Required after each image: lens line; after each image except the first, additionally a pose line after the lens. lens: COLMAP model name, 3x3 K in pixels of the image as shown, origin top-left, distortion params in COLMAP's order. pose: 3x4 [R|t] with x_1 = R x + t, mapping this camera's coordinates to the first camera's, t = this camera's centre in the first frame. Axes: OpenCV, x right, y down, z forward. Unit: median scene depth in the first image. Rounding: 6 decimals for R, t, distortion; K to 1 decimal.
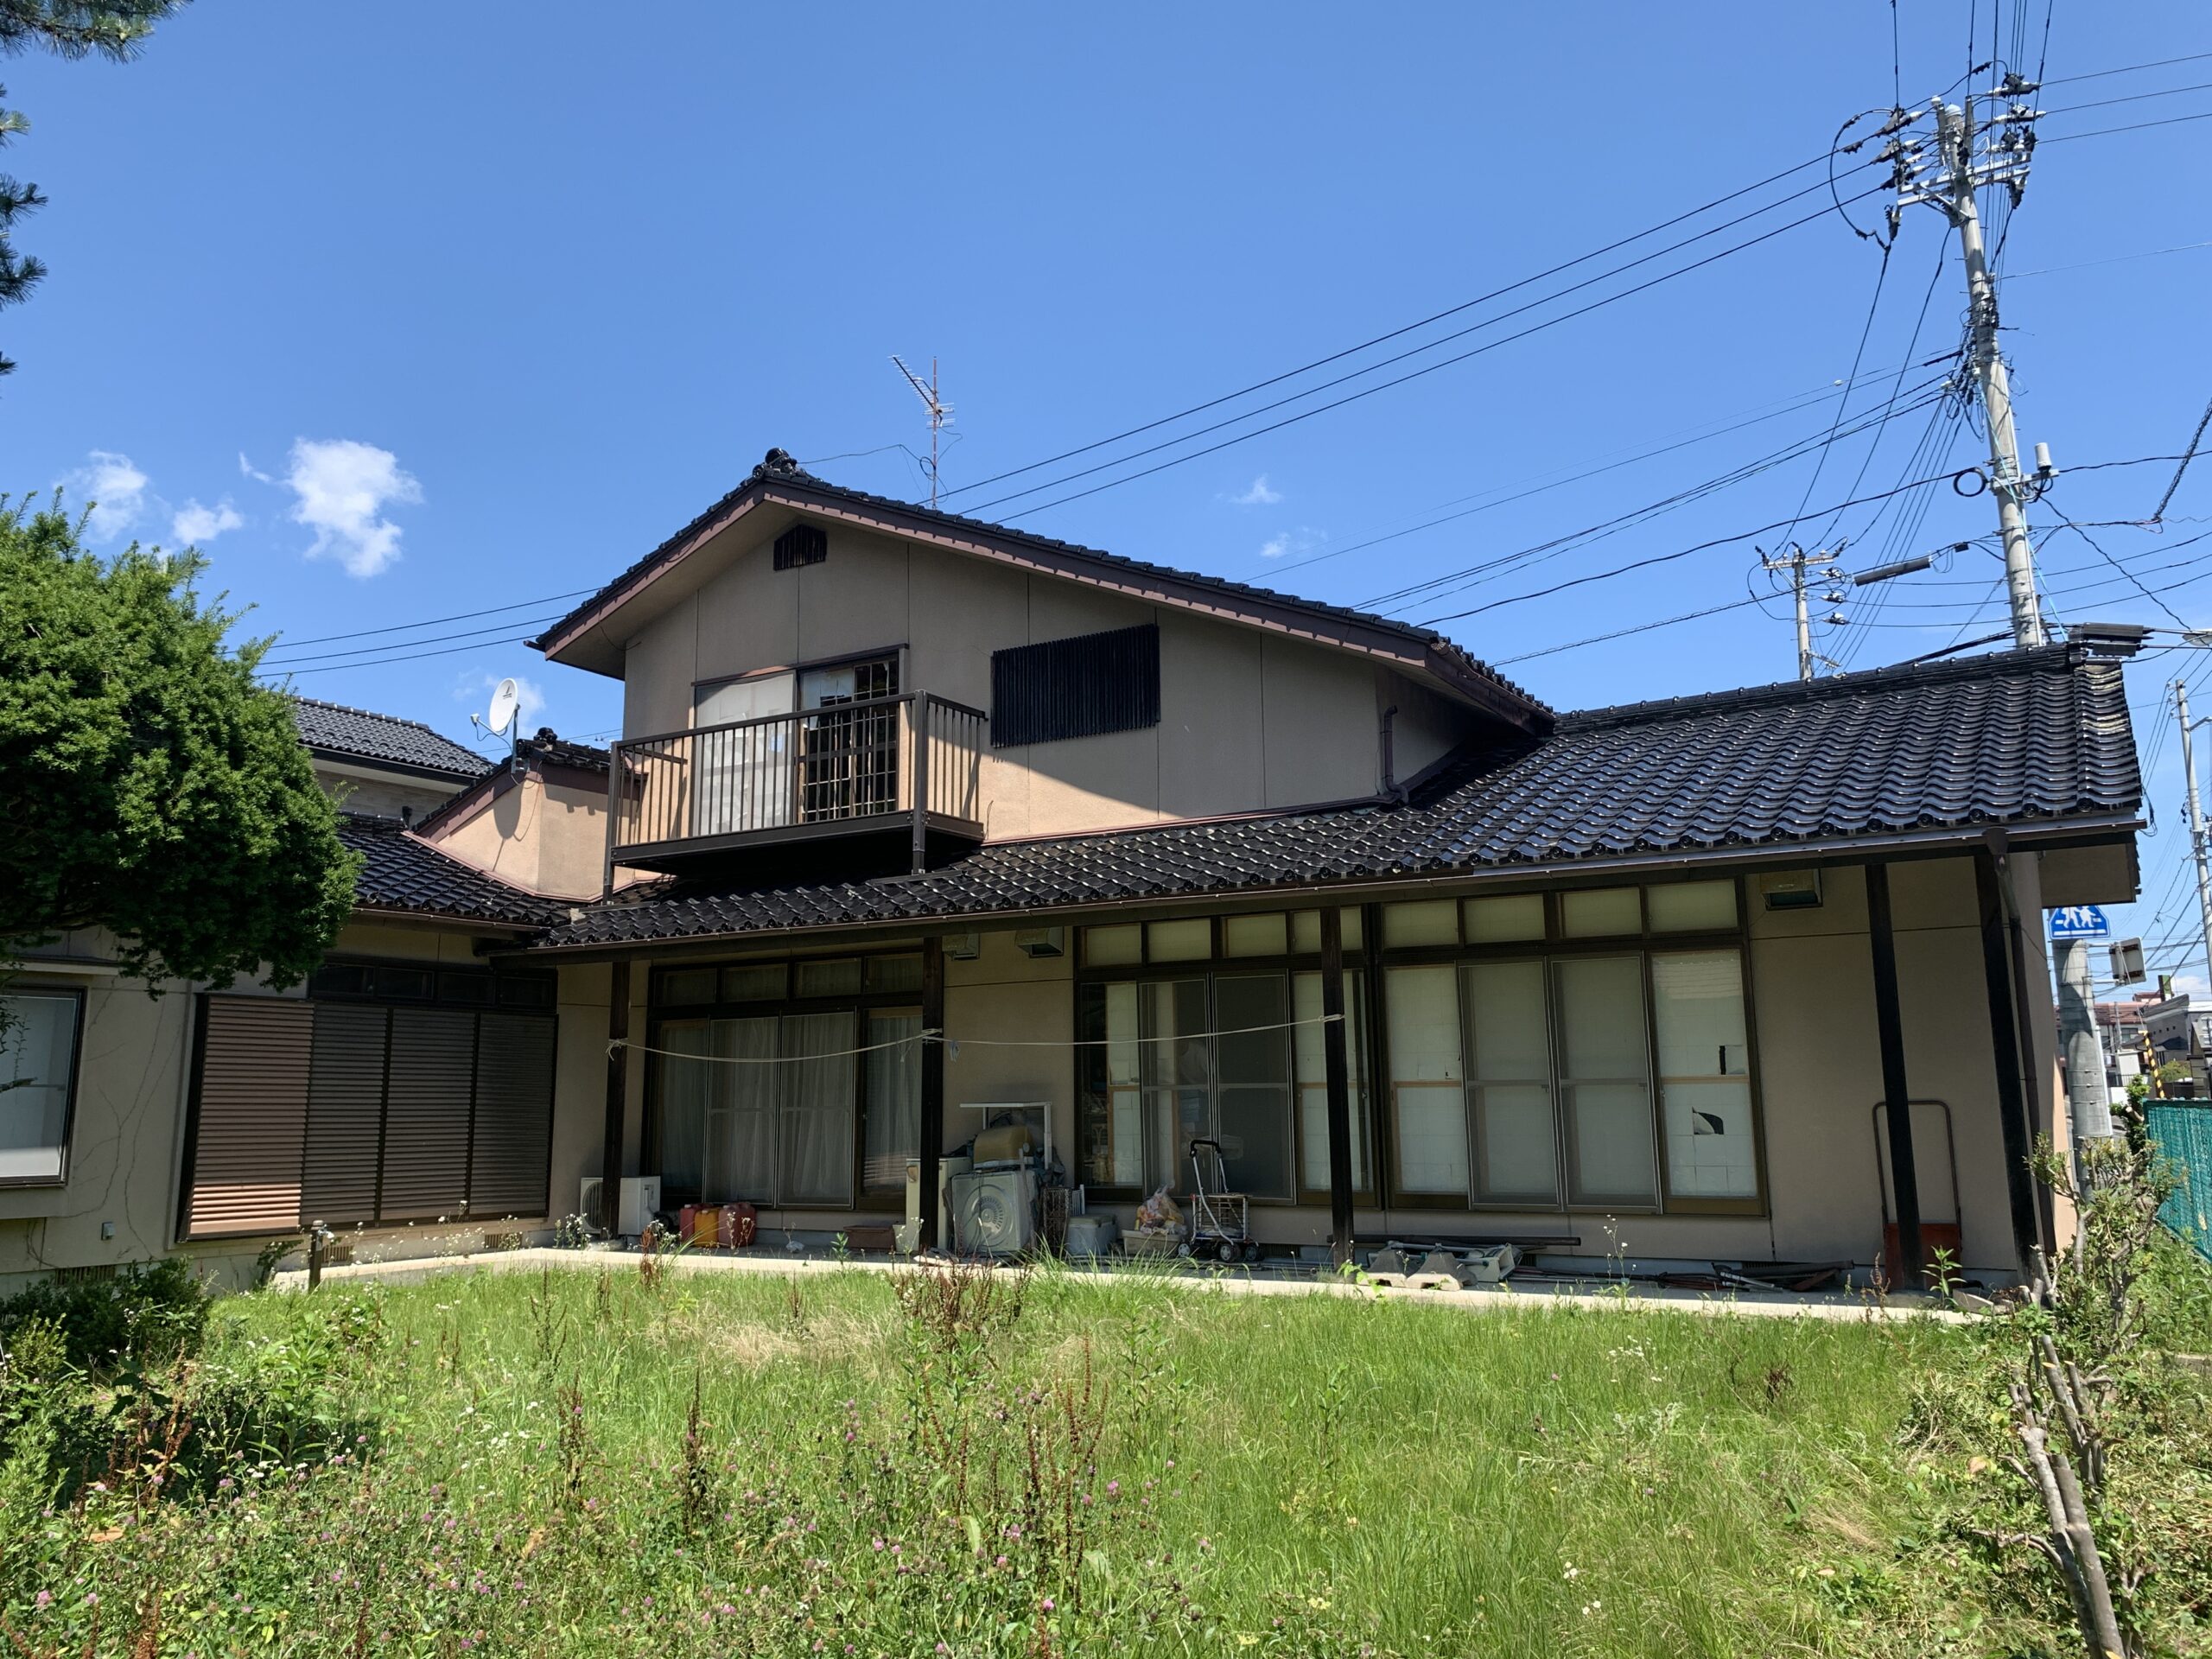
lens RADIAL K [[1733.5, 0, 1111.6], [0, 1733.5, 798.0], [0, 0, 1]] dist [0.027902, -0.009904]
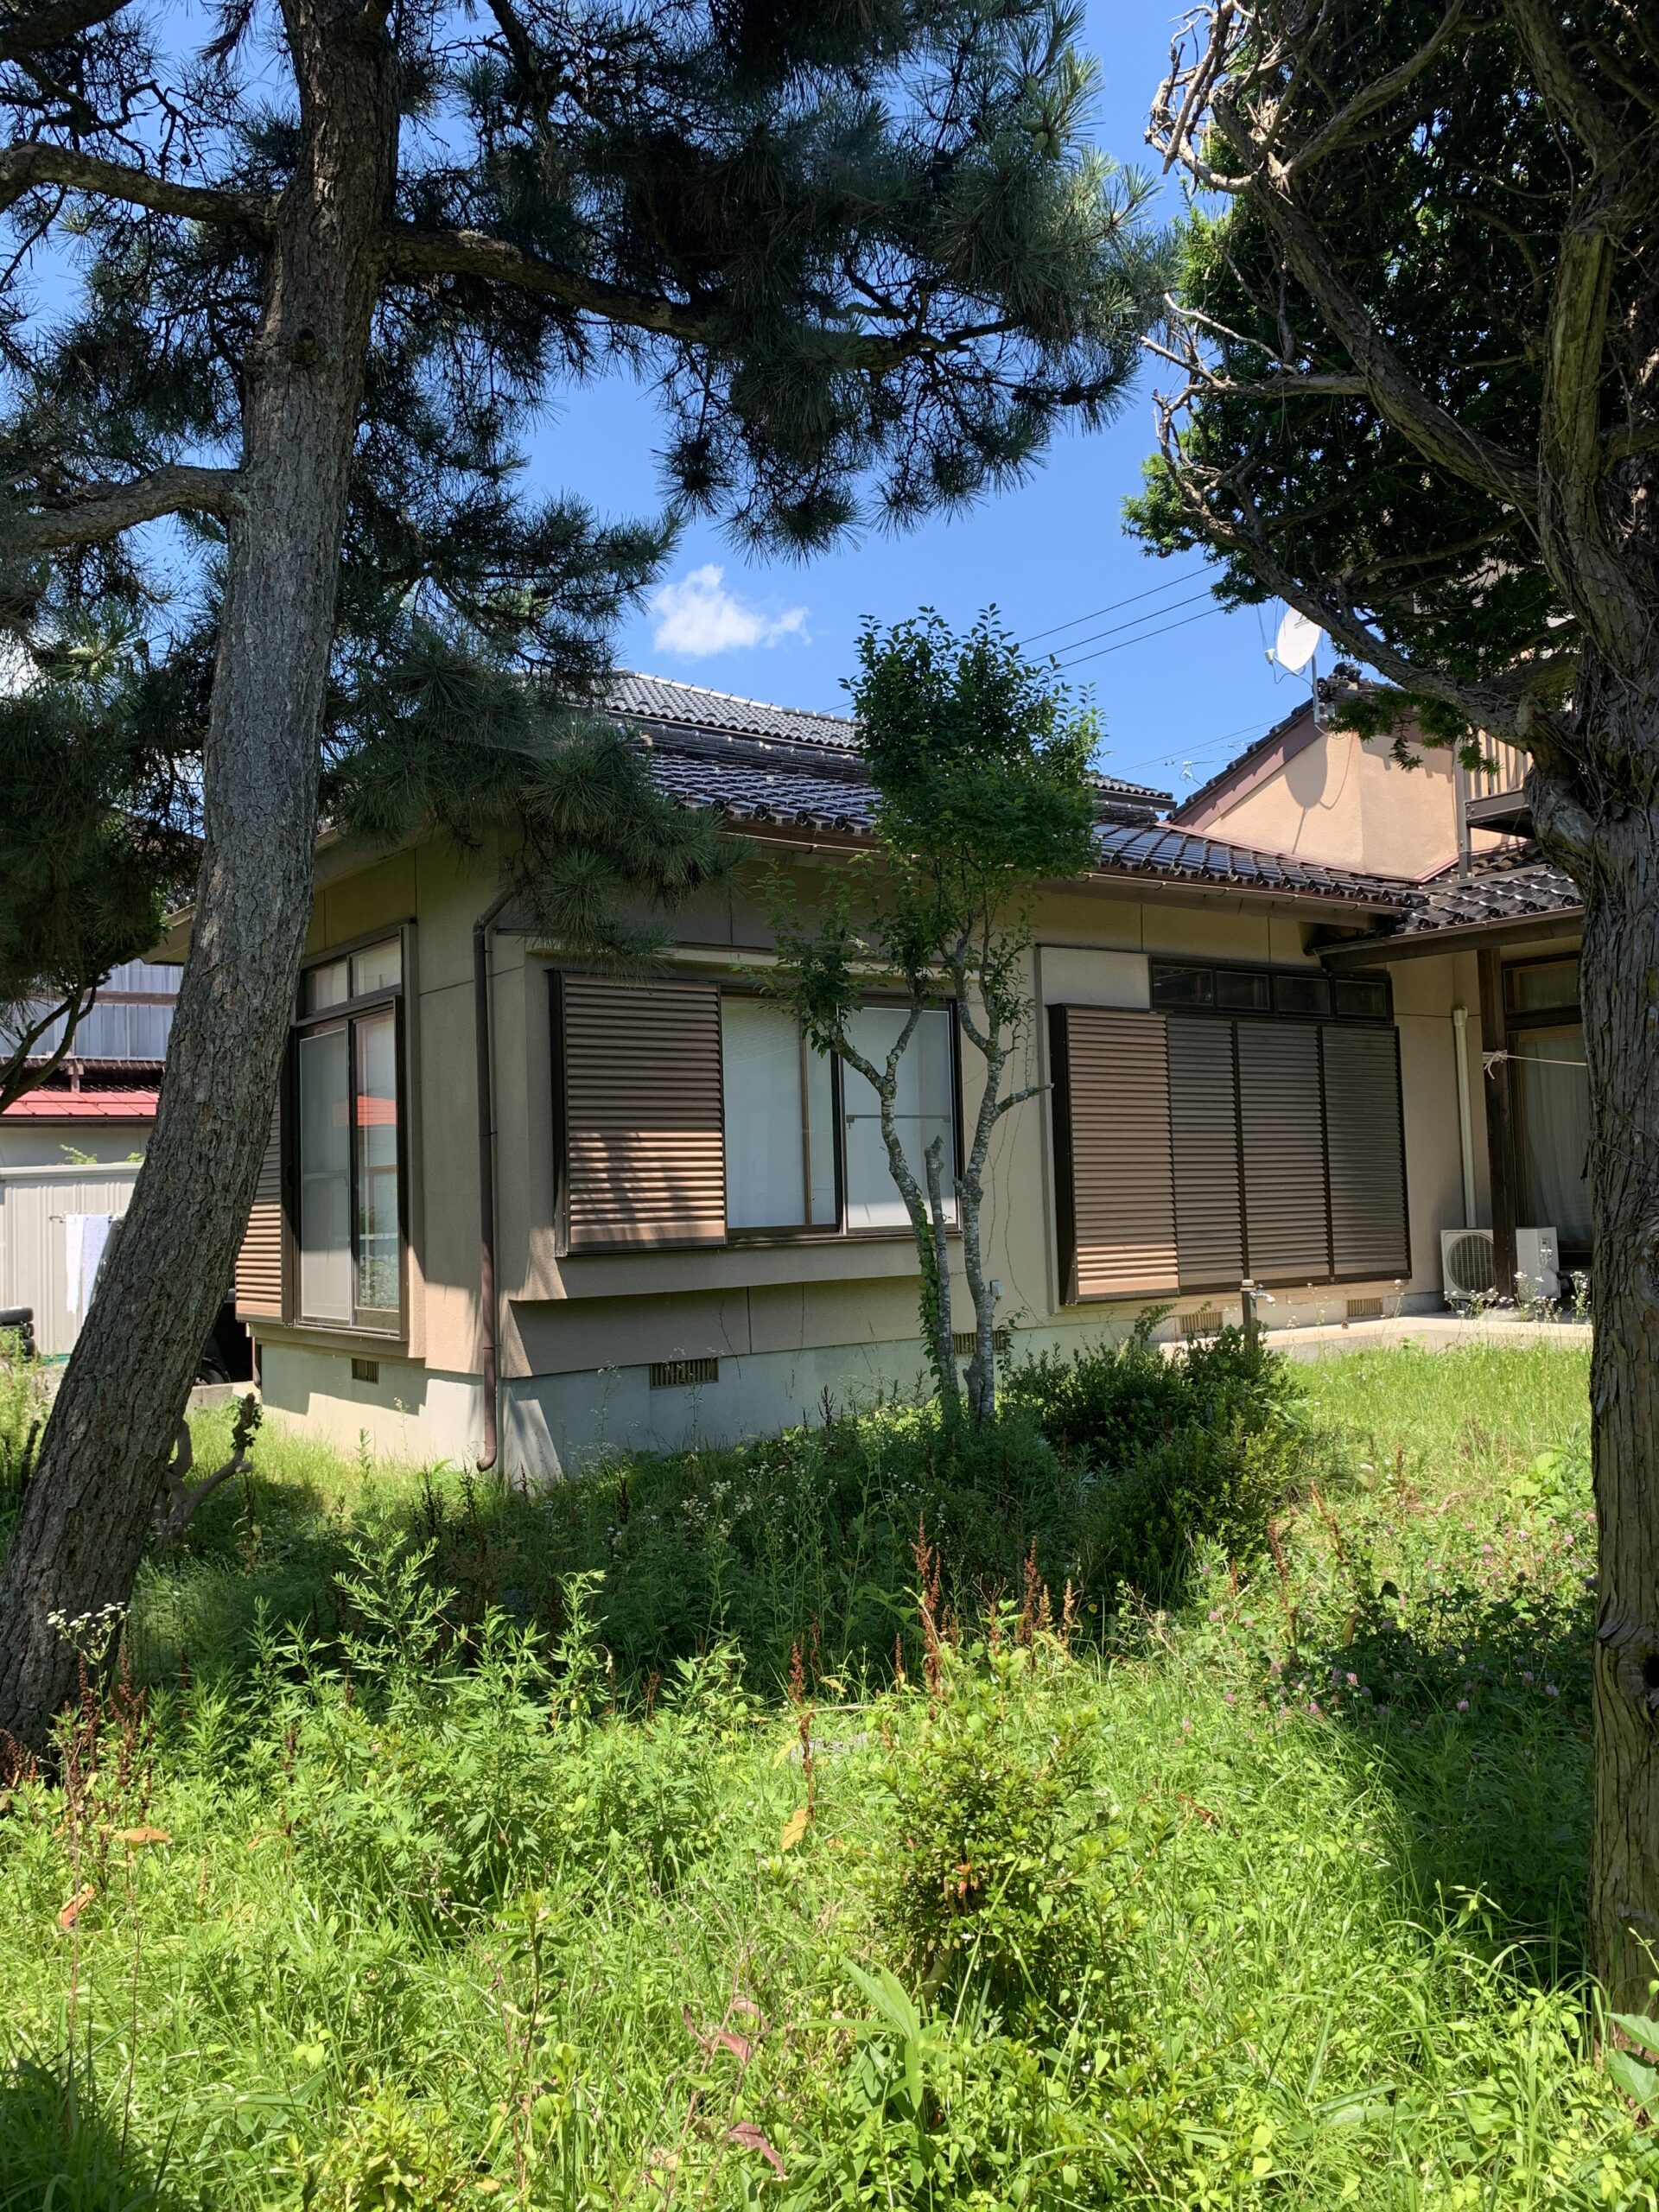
lens RADIAL K [[1733.5, 0, 829.5], [0, 1733.5, 1106.0], [0, 0, 1]] dist [0.027902, -0.009904]
pose [[0.927445, -0.041097, -0.371695, -0.352144], [0.089478, 0.989459, 0.113863, 0.063274], [0.363098, -0.138860, 0.921346, 0.239129]]
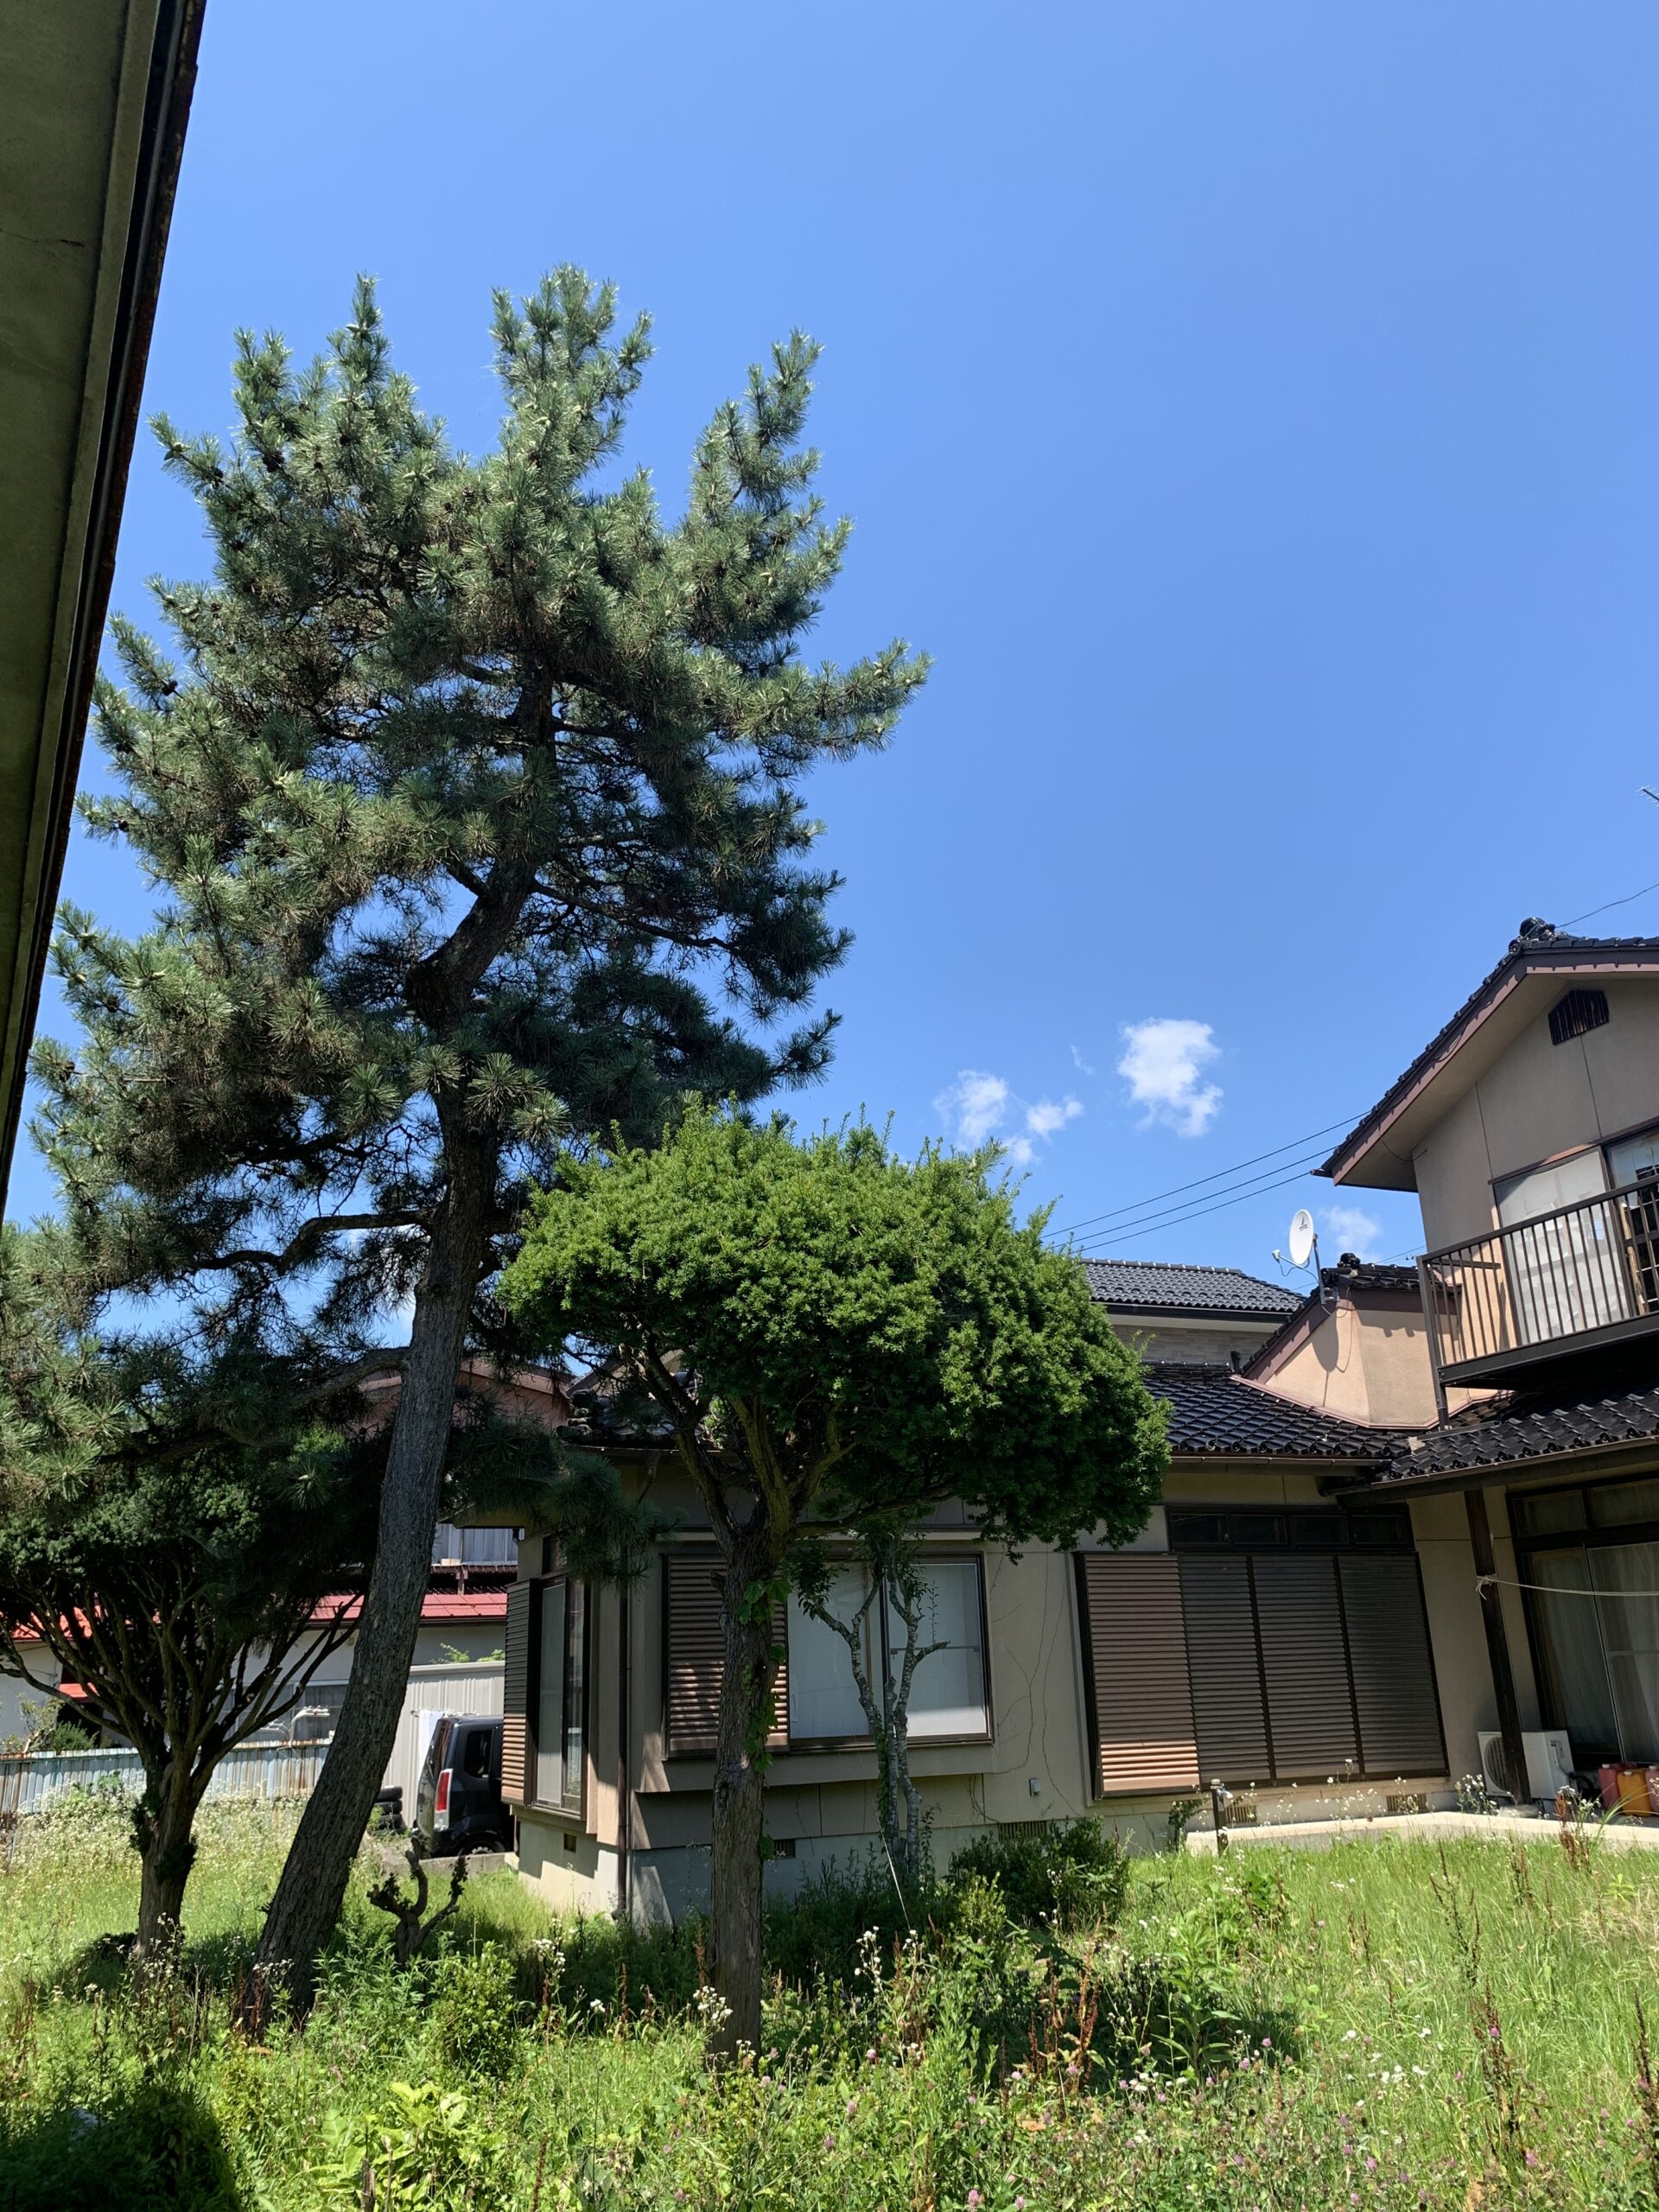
lens RADIAL K [[1746.5, 0, 831.6], [0, 1746.5, 1069.2], [0, 0, 1]] dist [0.016790, -0.006642]
pose [[0.810362, -0.213358, -0.545704, -0.000047], [0.132387, 0.973933, -0.184193, 0.002405], [0.570778, 0.077019, 0.817484, 0.023946]]
